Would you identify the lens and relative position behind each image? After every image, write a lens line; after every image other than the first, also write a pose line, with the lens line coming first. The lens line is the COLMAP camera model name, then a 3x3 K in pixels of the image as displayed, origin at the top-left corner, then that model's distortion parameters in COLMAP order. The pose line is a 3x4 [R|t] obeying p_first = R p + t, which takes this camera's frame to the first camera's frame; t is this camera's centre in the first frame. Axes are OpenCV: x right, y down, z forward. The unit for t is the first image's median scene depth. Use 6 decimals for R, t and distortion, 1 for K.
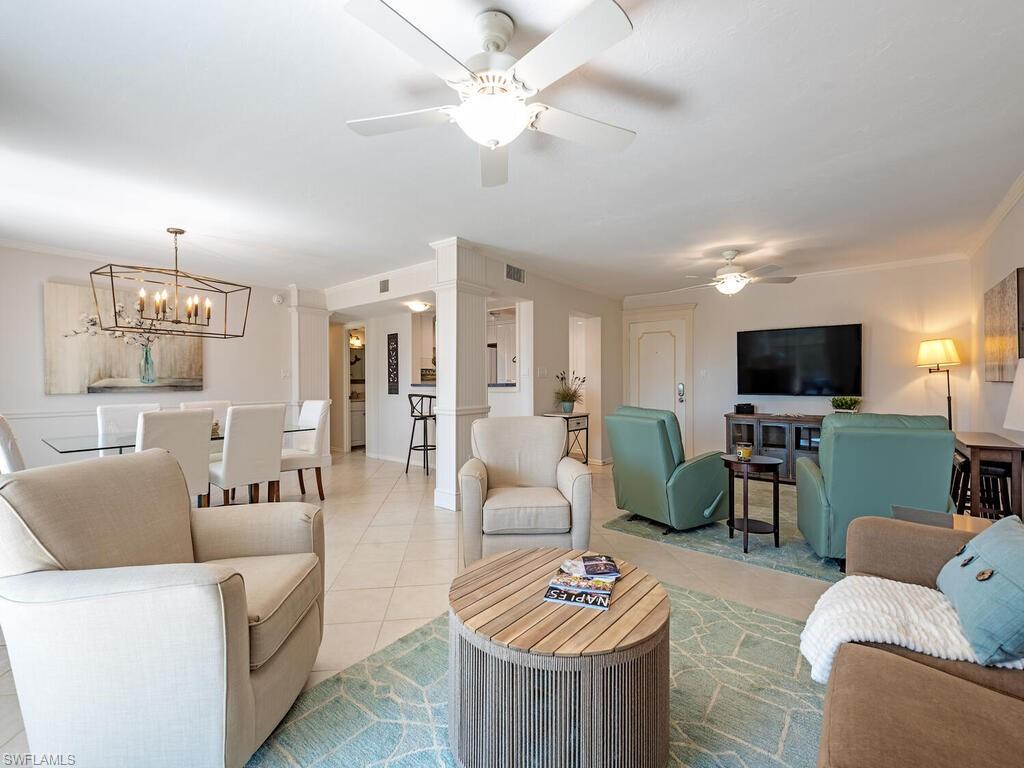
lens RADIAL K [[452.3, 0, 512.0], [0, 452.3, 384.0], [0, 0, 1]] dist [0.000003, -0.000018]
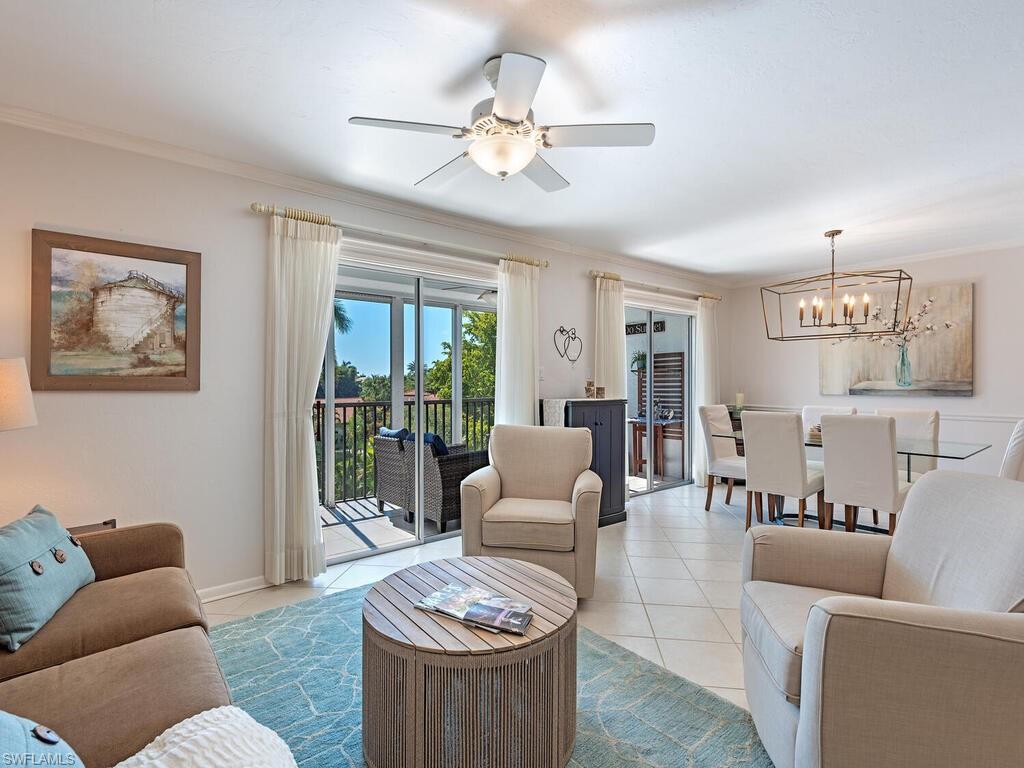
lens RADIAL K [[510.0, 0, 512.0], [0, 510.0, 384.0], [0, 0, 1]] dist [0.005036, 0.000421]
pose [[-0.247845, 0.008855, -0.968759, 0.416402], [-0.005927, 0.999926, 0.010656, -0.013014], [0.968782, 0.008383, -0.247774, 0.480762]]
